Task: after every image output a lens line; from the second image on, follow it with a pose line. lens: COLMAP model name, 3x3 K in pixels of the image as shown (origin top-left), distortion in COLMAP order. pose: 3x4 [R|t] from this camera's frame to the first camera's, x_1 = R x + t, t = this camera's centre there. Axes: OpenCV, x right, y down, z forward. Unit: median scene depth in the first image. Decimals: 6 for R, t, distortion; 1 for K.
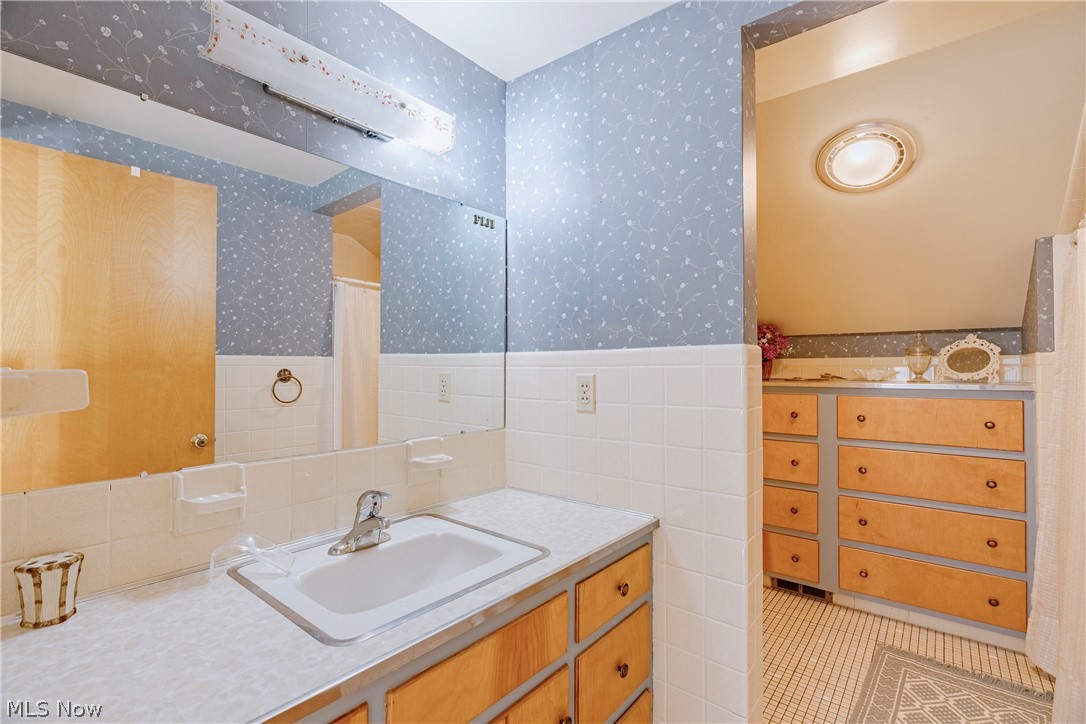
lens RADIAL K [[496.1, 0, 543.7], [0, 496.1, 364.8], [0, 0, 1]] dist [-0.013668, 0.003024]
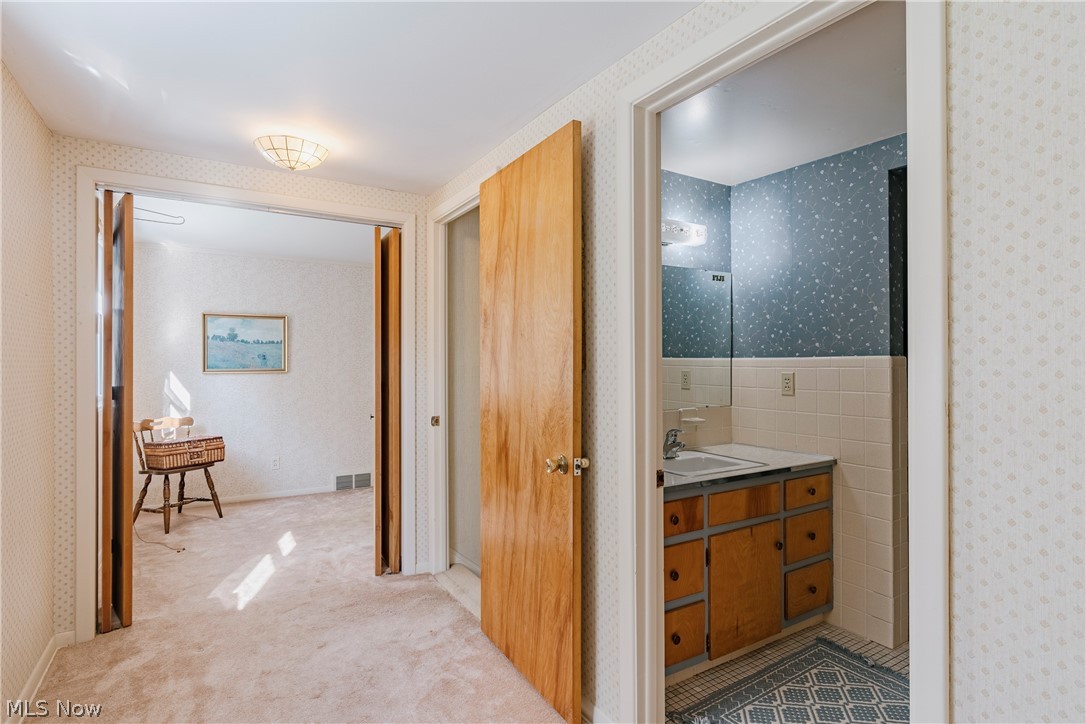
lens RADIAL K [[530.0, 0, 533.3], [0, 530.0, 357.6], [0, 0, 1]] dist [-0.012333, 0.003266]
pose [[0.940229, -0.002412, -0.340534, -0.113433], [0.002012, 0.999997, -0.001528, -0.028800], [0.340537, 0.000751, 0.940231, -0.945528]]
